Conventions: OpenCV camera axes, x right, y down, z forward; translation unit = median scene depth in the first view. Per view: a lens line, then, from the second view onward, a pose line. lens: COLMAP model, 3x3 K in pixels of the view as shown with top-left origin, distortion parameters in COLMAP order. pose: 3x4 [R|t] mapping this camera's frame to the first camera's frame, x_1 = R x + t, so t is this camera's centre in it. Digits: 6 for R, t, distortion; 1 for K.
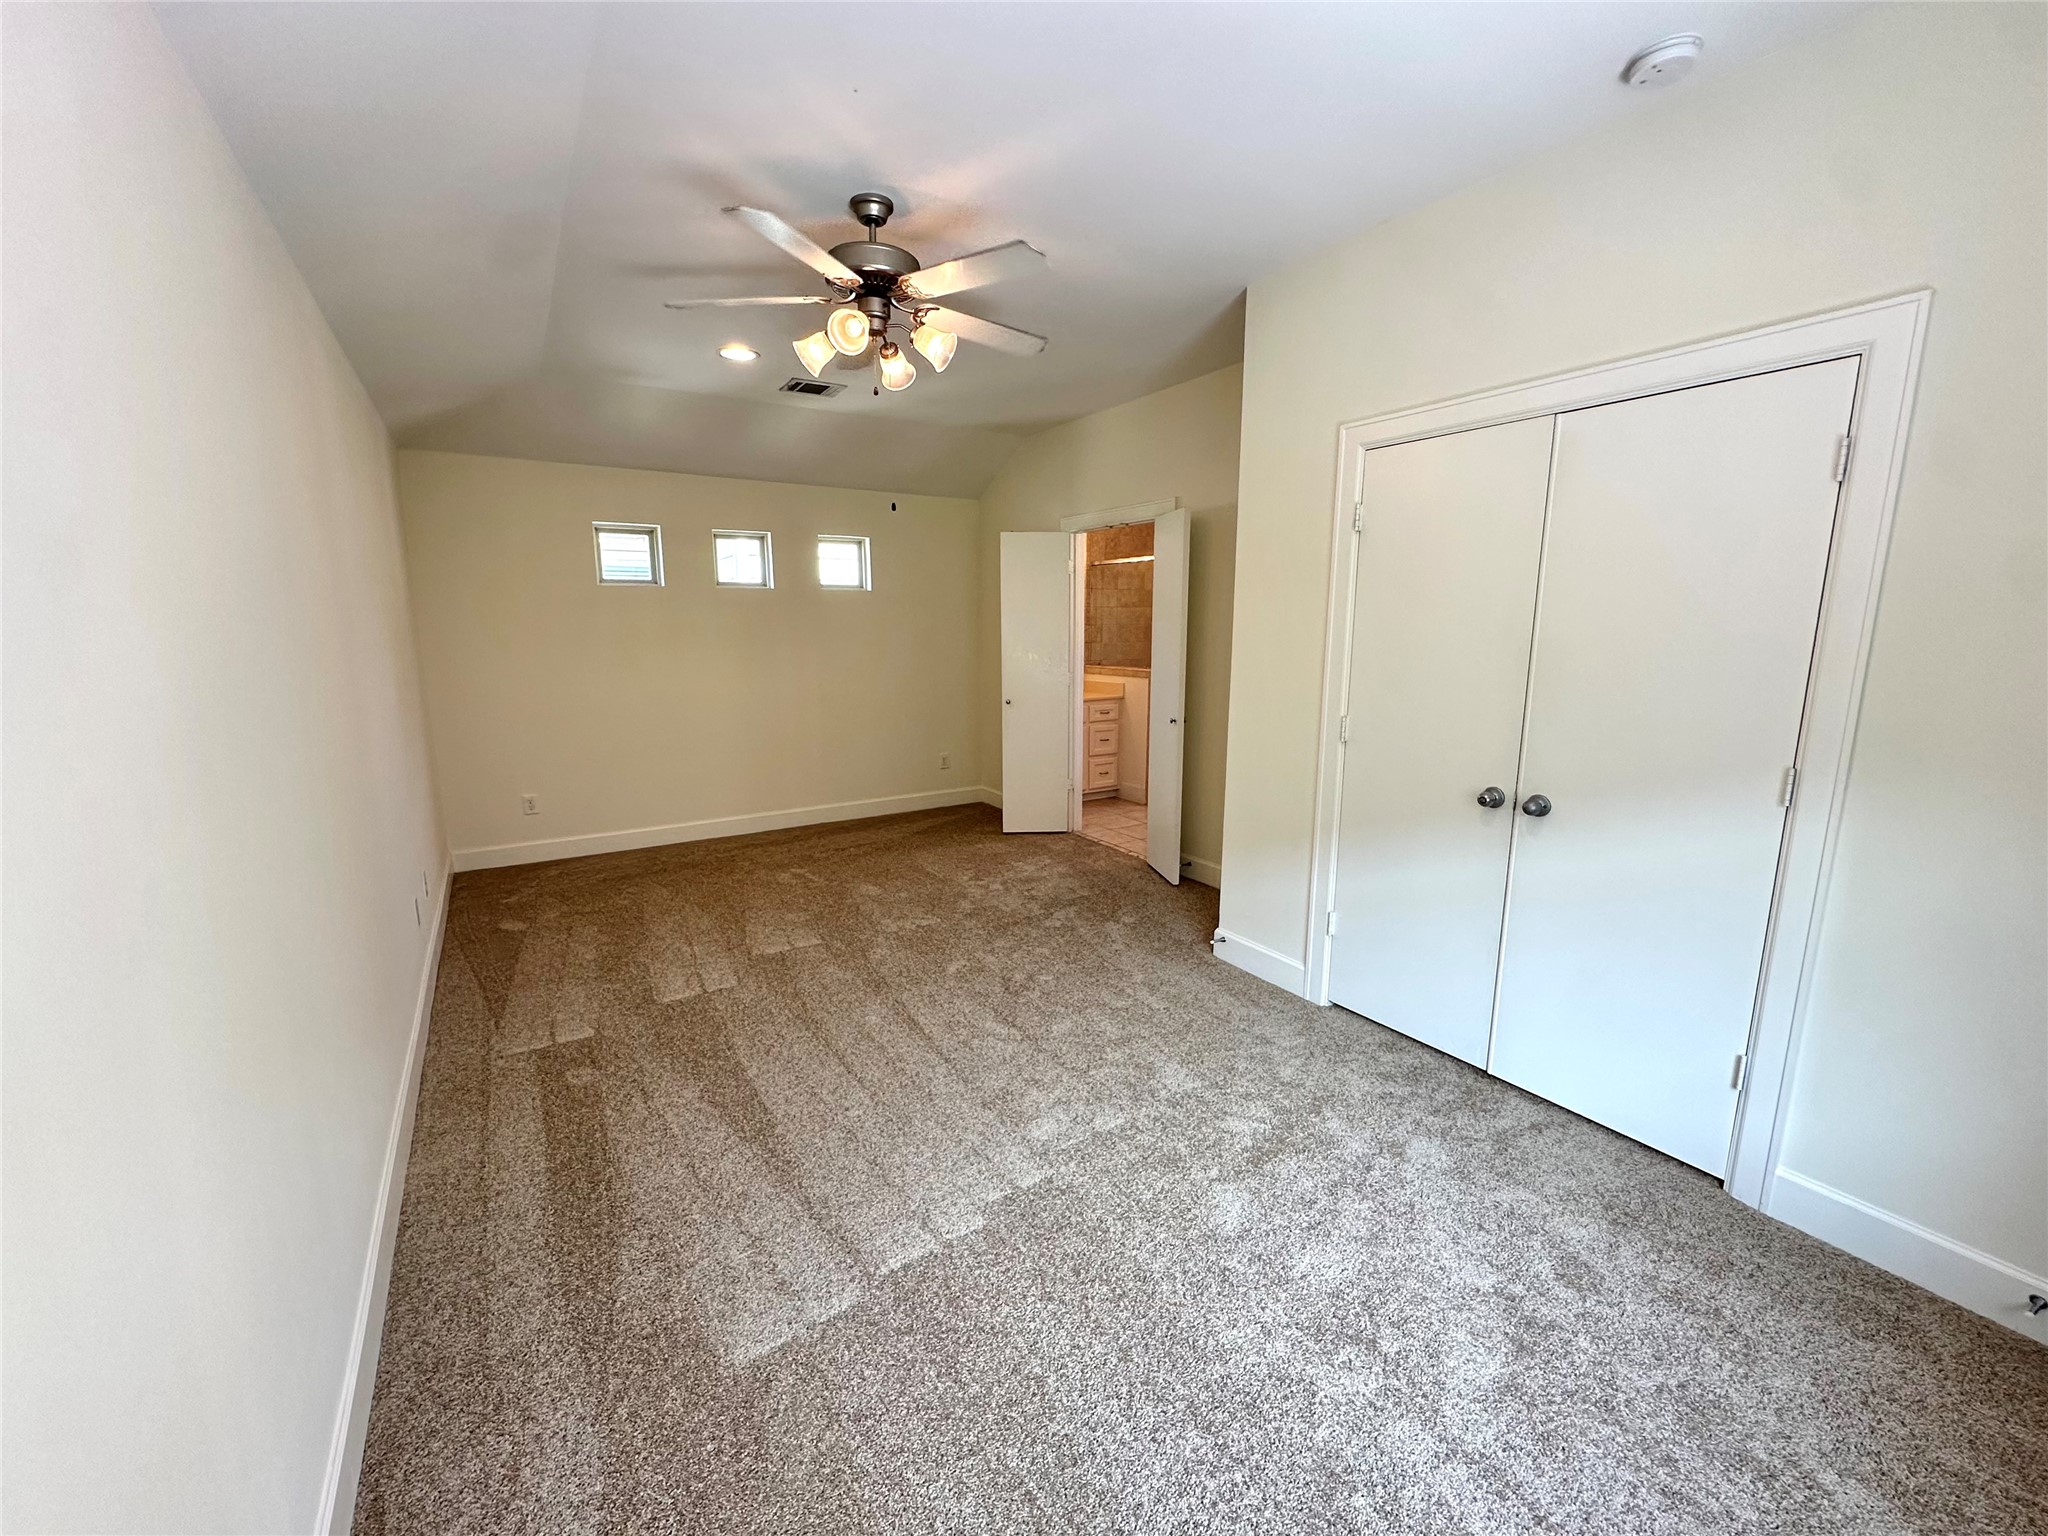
lens RADIAL K [[813.4, 0, 1024.0], [0, 813.4, 768.0], [0, 0, 1]] dist [-0.007600, 0.002013]
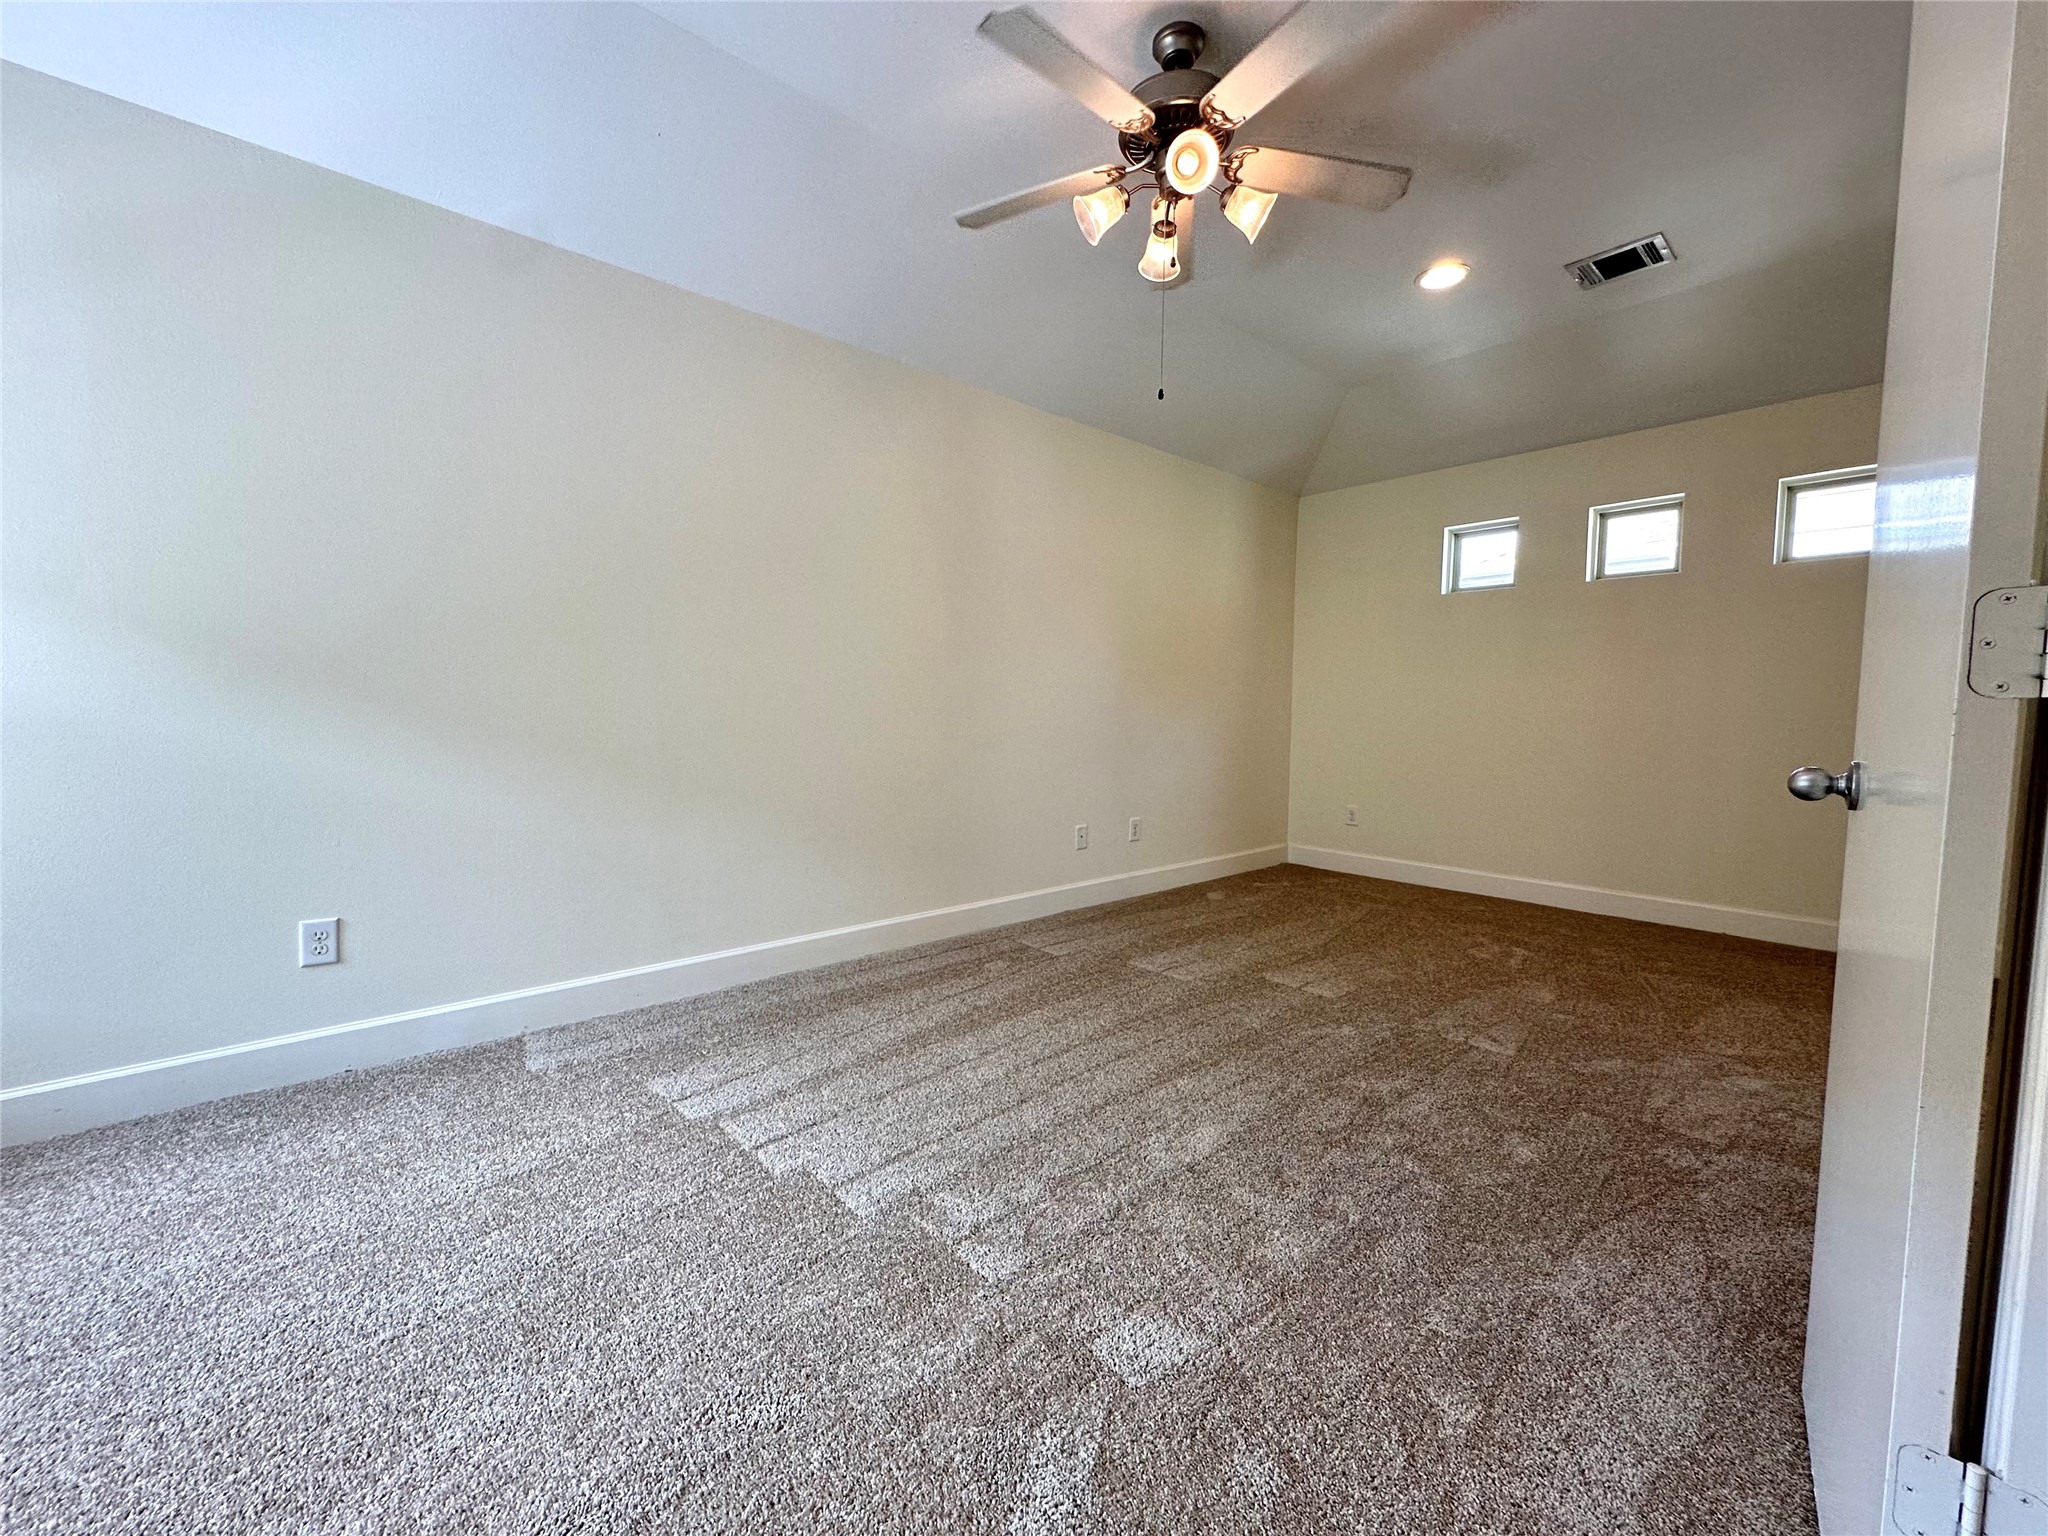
lens RADIAL K [[813.4, 0, 1024.0], [0, 813.4, 768.0], [0, 0, 1]] dist [-0.007600, 0.002013]
pose [[0.151482, 0.073557, -0.985719, 0.447949], [-0.179824, 0.982637, 0.045692, 0.018206], [0.971965, 0.170334, 0.162080, 0.555281]]
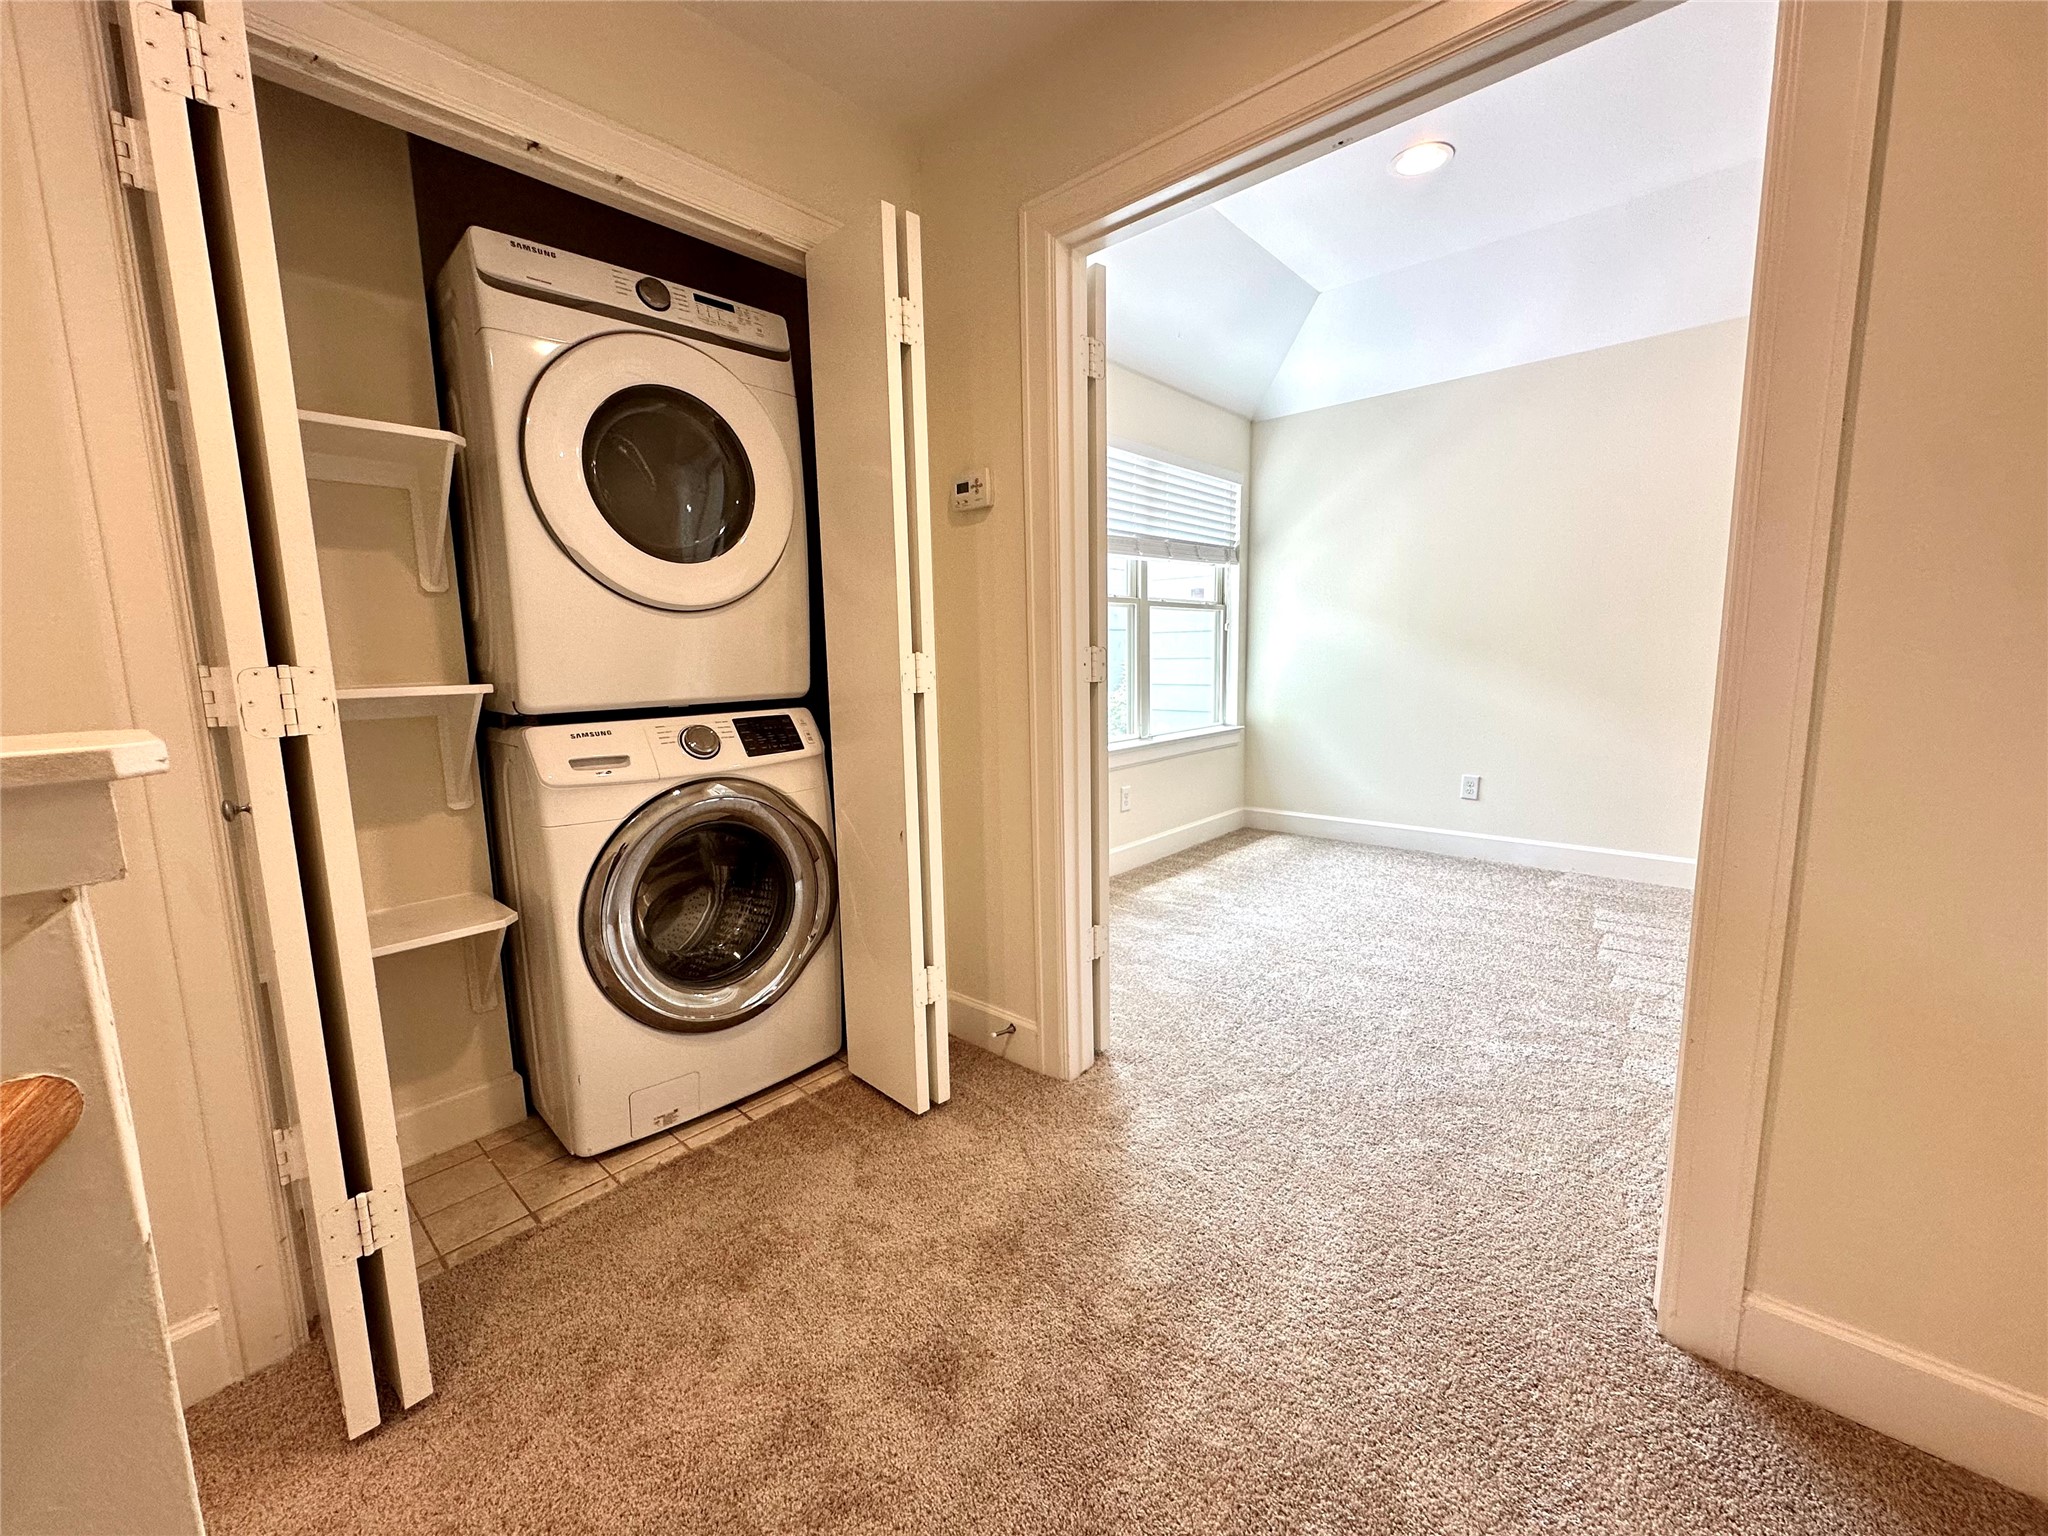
lens RADIAL K [[813.4, 0, 1024.0], [0, 813.4, 768.0], [0, 0, 1]] dist [-0.007600, 0.002013]
pose [[-0.965017, 0.057194, -0.255875, 0.678781], [-0.024047, 0.952497, 0.303597, -0.088327], [0.261084, 0.299130, -0.917800, 1.029239]]
